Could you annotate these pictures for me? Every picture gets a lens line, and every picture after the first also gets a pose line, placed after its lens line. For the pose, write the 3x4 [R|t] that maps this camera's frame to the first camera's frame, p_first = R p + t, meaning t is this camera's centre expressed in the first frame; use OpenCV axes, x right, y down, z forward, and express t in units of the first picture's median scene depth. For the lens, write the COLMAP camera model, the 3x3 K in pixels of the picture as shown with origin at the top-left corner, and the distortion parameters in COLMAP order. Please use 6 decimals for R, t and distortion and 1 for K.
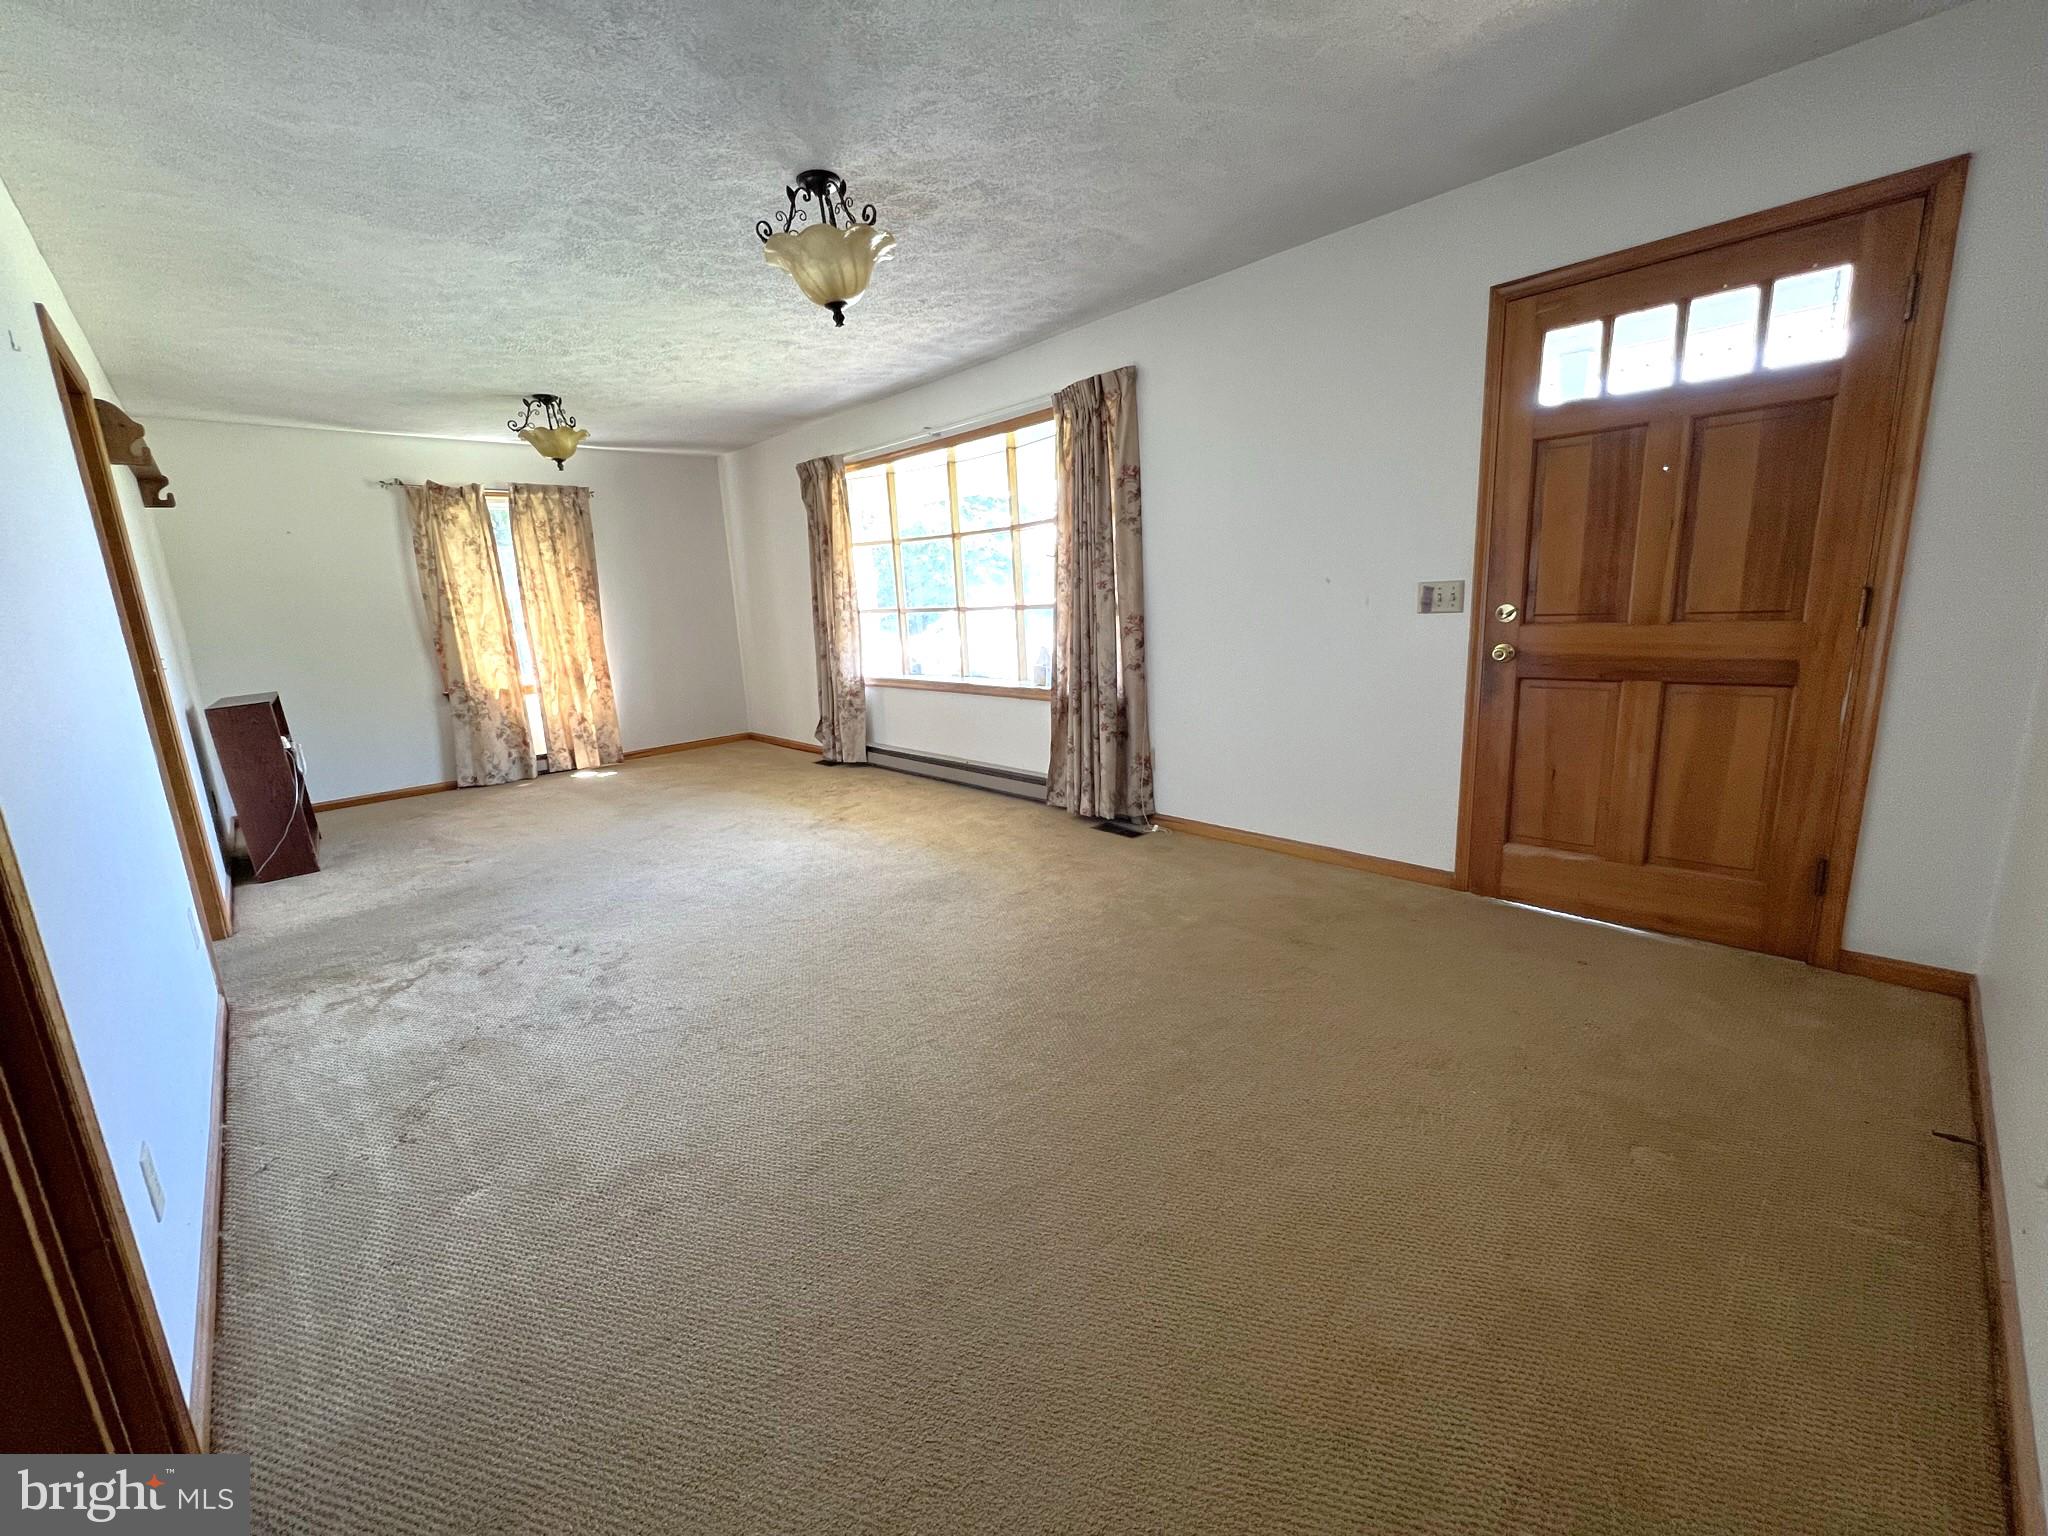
lens RADIAL K [[819.3, 0, 1018.1], [0, 819.3, 762.5], [0, 0, 1]] dist [-0.000457, -0.000102]
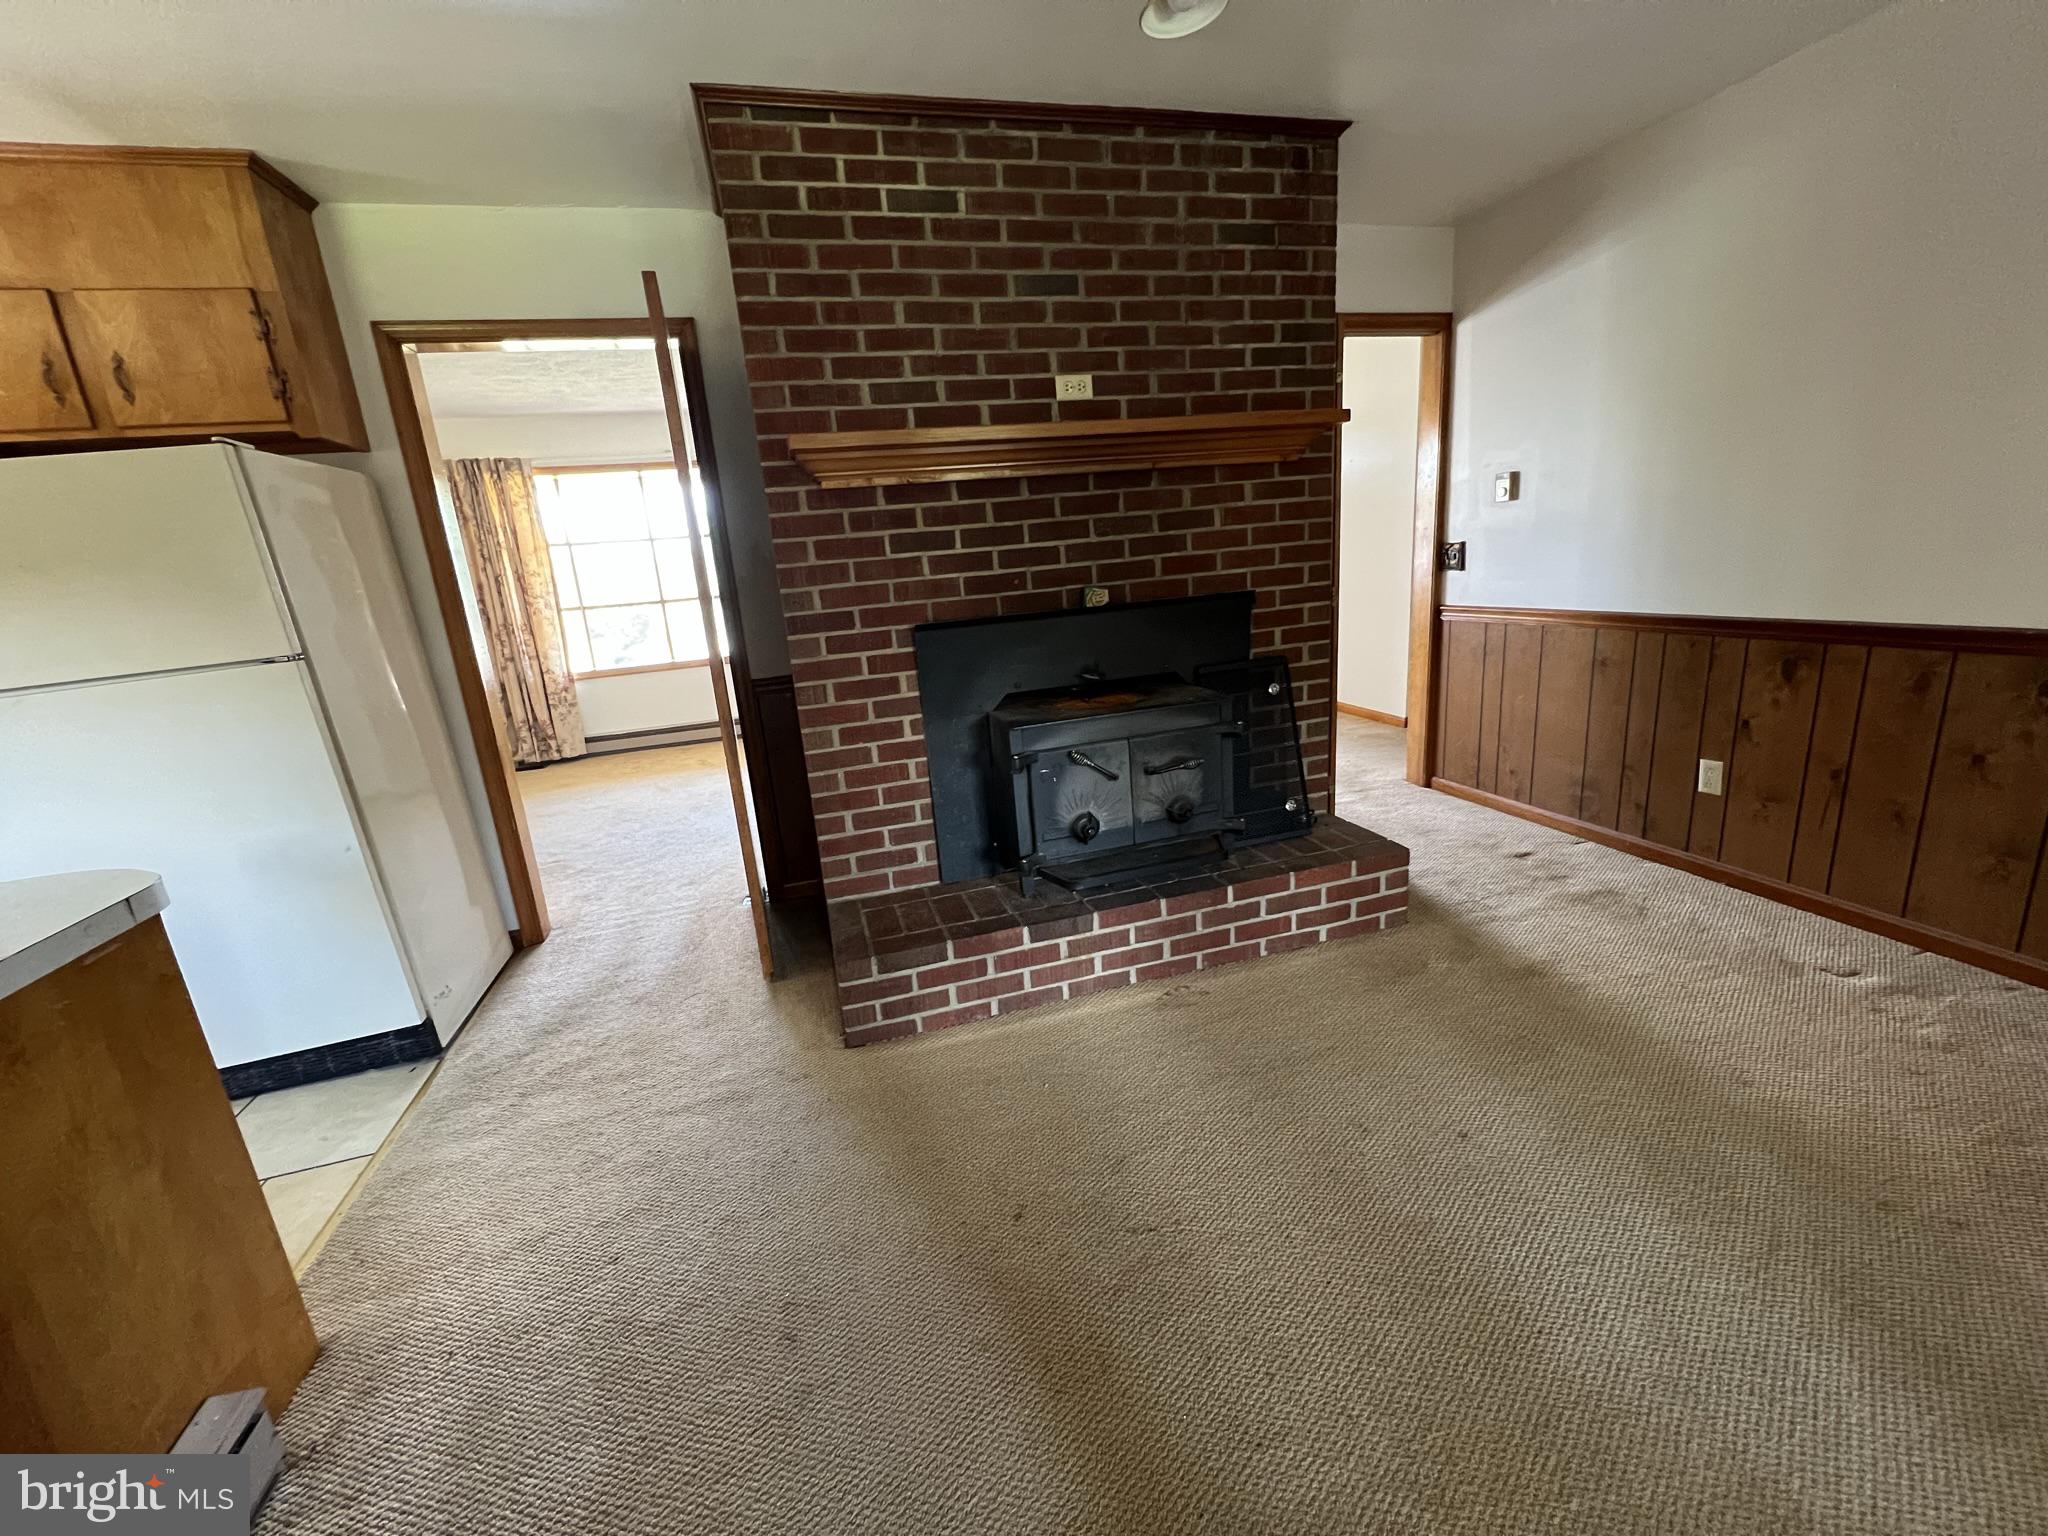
lens RADIAL K [[819.3, 0, 1018.1], [0, 819.3, 762.5], [0, 0, 1]] dist [-0.000457, -0.000102]
pose [[0.460653, -0.204161, 0.863781, -0.852353], [0.237797, 0.965997, 0.101504, 0.036249], [-0.855132, 0.158646, 0.493538, 0.015261]]
